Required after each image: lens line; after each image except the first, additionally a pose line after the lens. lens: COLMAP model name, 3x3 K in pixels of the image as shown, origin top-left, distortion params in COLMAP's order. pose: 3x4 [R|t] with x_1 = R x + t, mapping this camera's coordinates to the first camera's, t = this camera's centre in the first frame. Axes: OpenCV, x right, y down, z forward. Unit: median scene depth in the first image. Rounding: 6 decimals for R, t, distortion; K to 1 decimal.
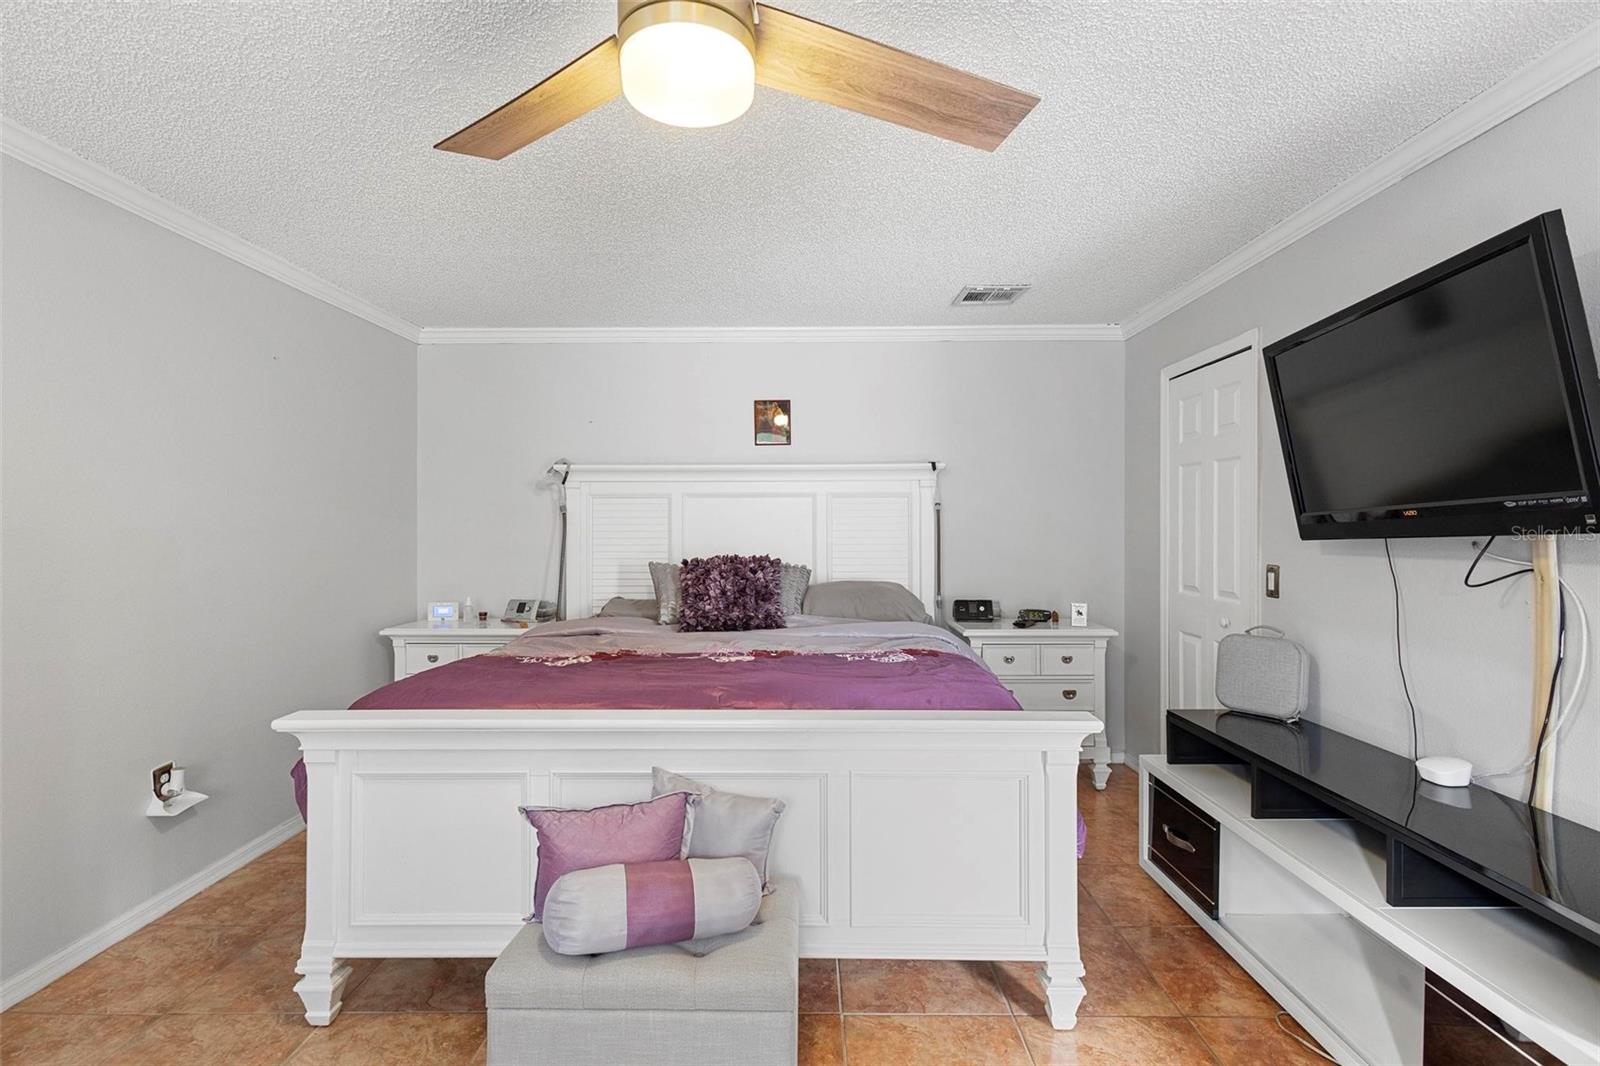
lens RADIAL K [[750.2, 0, 808.2], [0, 750.2, 535.1], [0, 0, 1]] dist [0.016735, -0.005319]
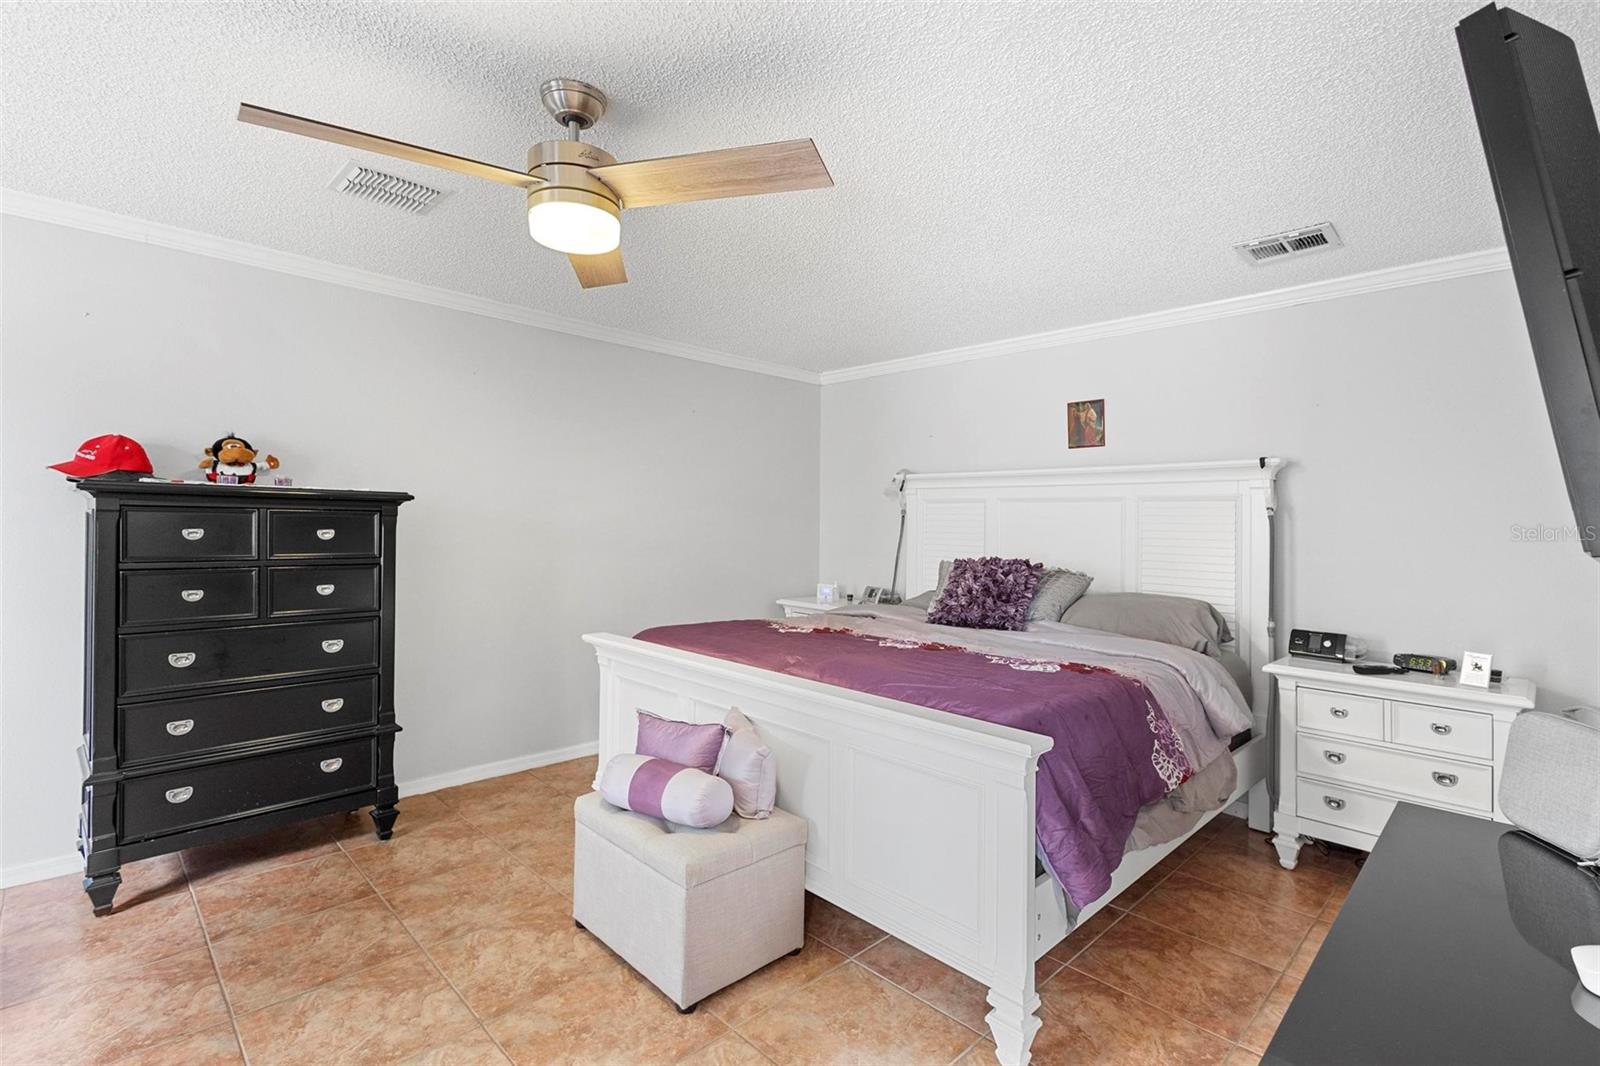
lens RADIAL K [[750.2, 0, 839.2], [0, 750.2, 544.6], [0, 0, 1]] dist [0.016735, -0.005319]
pose [[0.714611, 0.035562, -0.698617, 0.485358], [-0.031252, 0.999333, 0.018902, -0.004109], [0.698823, 0.008326, 0.715246, 0.106003]]
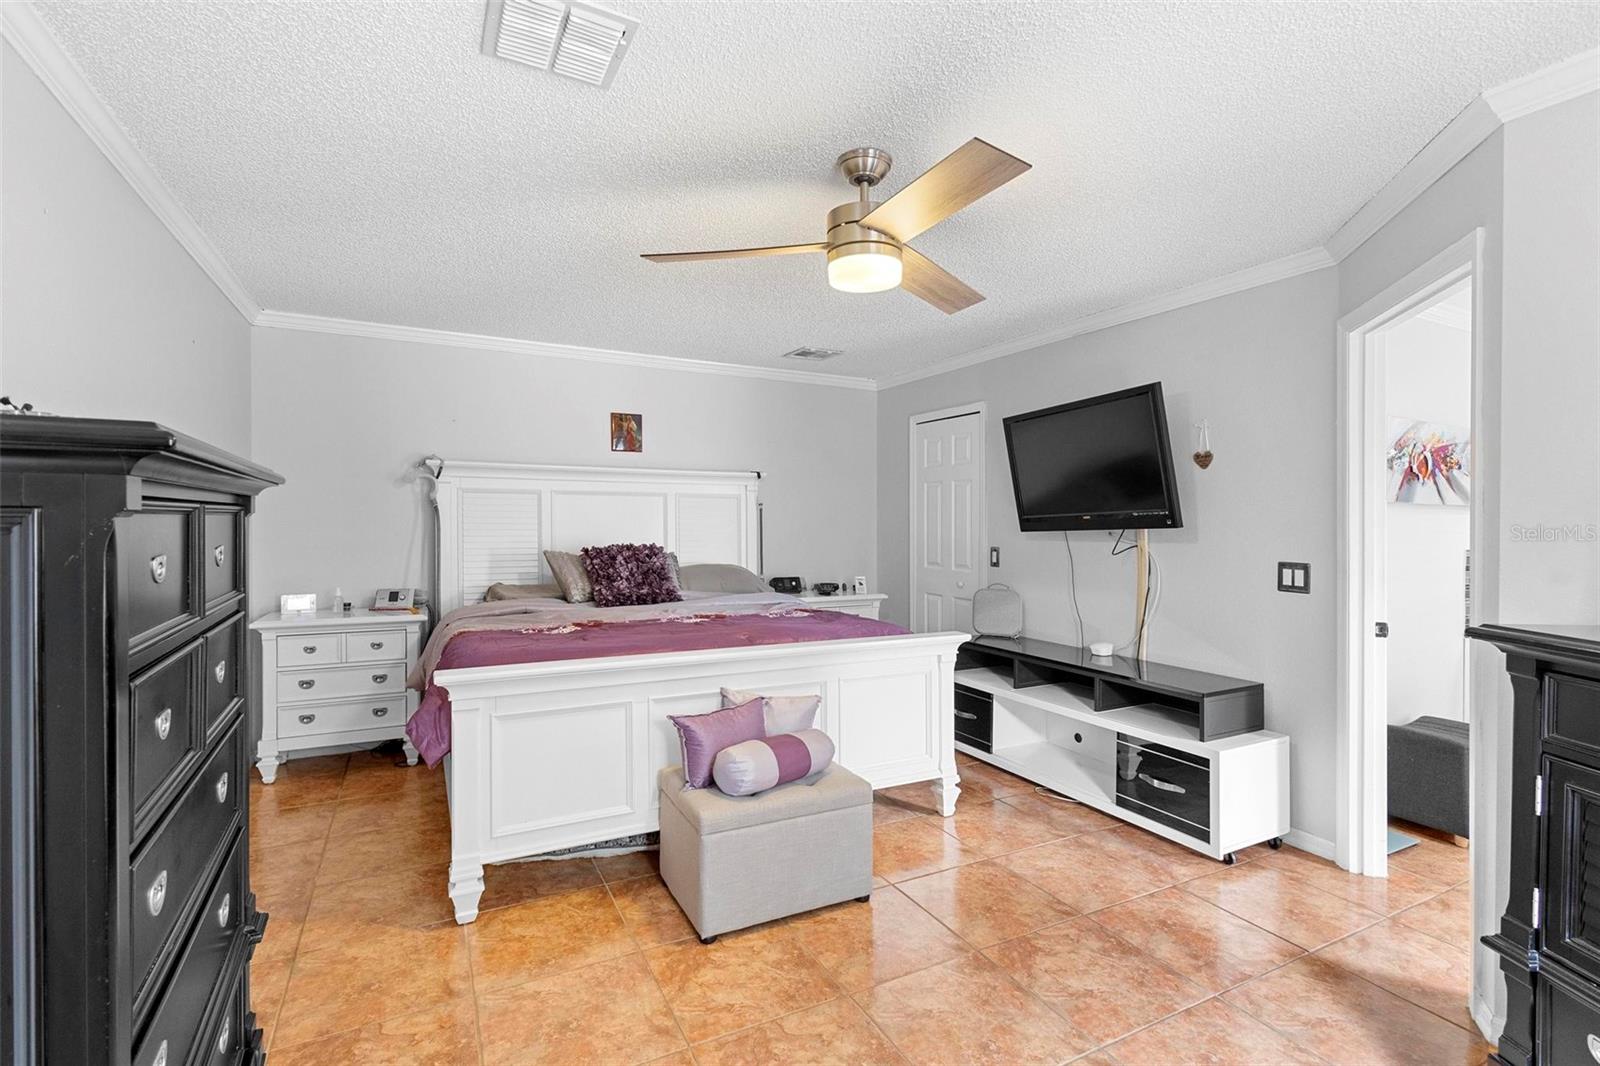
lens RADIAL K [[750.2, 0, 784.7], [0, 750.2, 526.4], [0, 0, 1]] dist [0.016735, -0.005319]
pose [[0.884432, 0.006039, 0.466630, -0.454764], [-0.004019, 0.999978, -0.005323, 0.004176], [-0.466652, 0.002833, 0.884436, -0.195364]]
